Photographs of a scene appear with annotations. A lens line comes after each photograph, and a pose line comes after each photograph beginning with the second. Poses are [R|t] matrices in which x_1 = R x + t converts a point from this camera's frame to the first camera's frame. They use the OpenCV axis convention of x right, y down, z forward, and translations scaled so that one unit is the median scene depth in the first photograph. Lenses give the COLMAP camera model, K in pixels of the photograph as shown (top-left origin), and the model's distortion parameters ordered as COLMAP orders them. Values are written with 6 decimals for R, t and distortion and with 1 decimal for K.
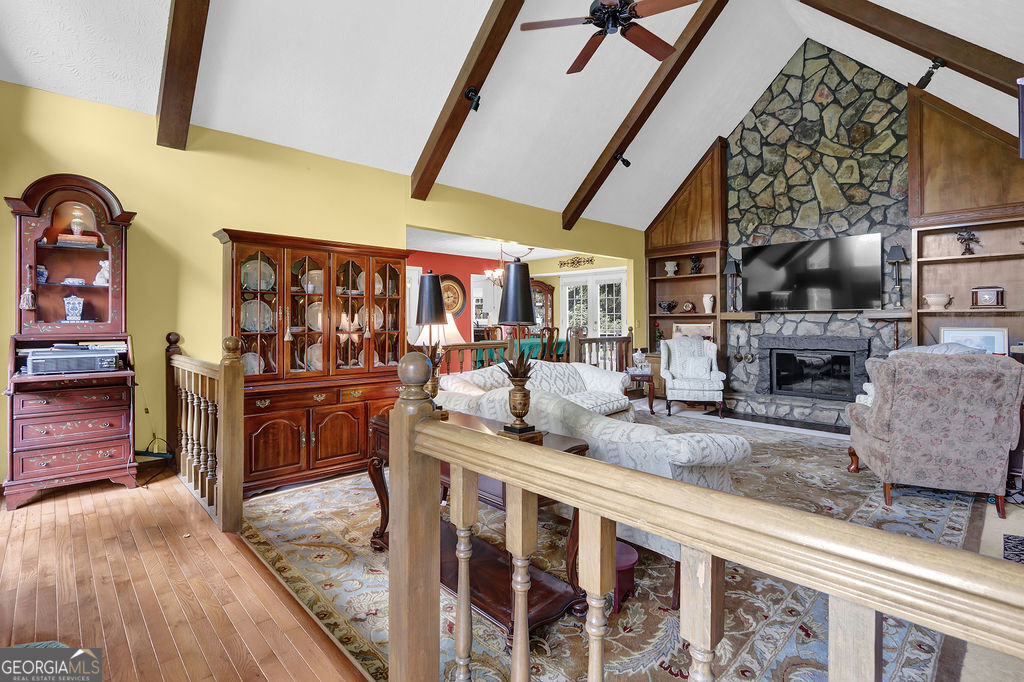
lens RADIAL K [[486.5, 0, 509.4], [0, 486.5, 318.2], [0, 0, 1]] dist [-0.014747, 0.001926]
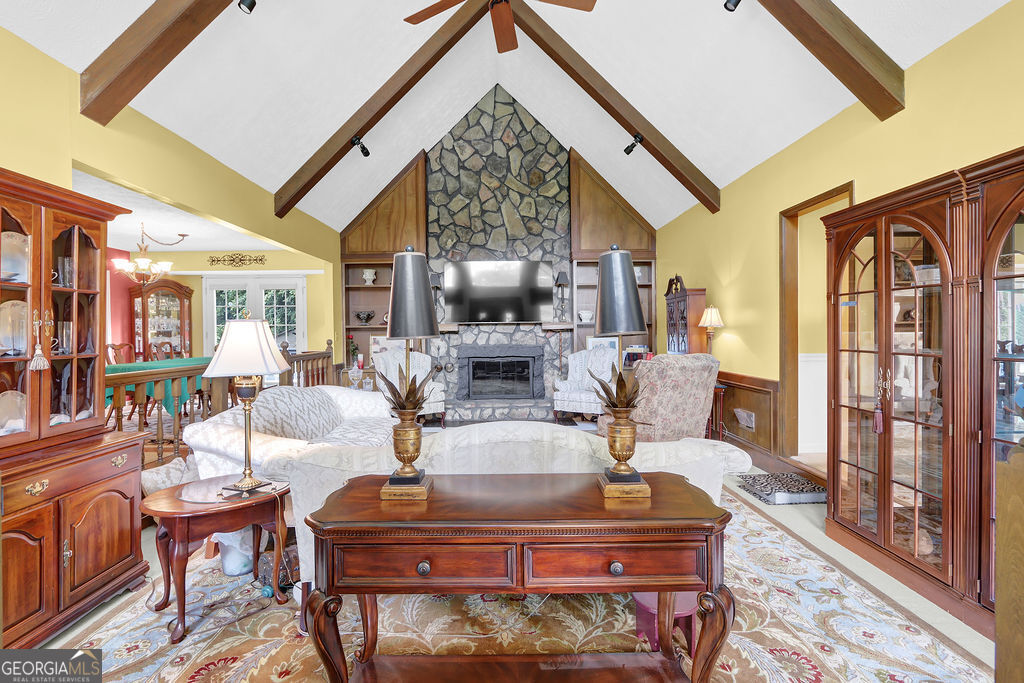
lens RADIAL K [[486.5, 0, 503.9], [0, 486.5, 331.6], [0, 0, 1]] dist [-0.014747, 0.001926]
pose [[0.681591, -0.005418, 0.731714, -0.211670], [0.004388, 0.999985, 0.003317, 0.001705], [-0.731720, 0.000950, 0.681604, 0.207183]]
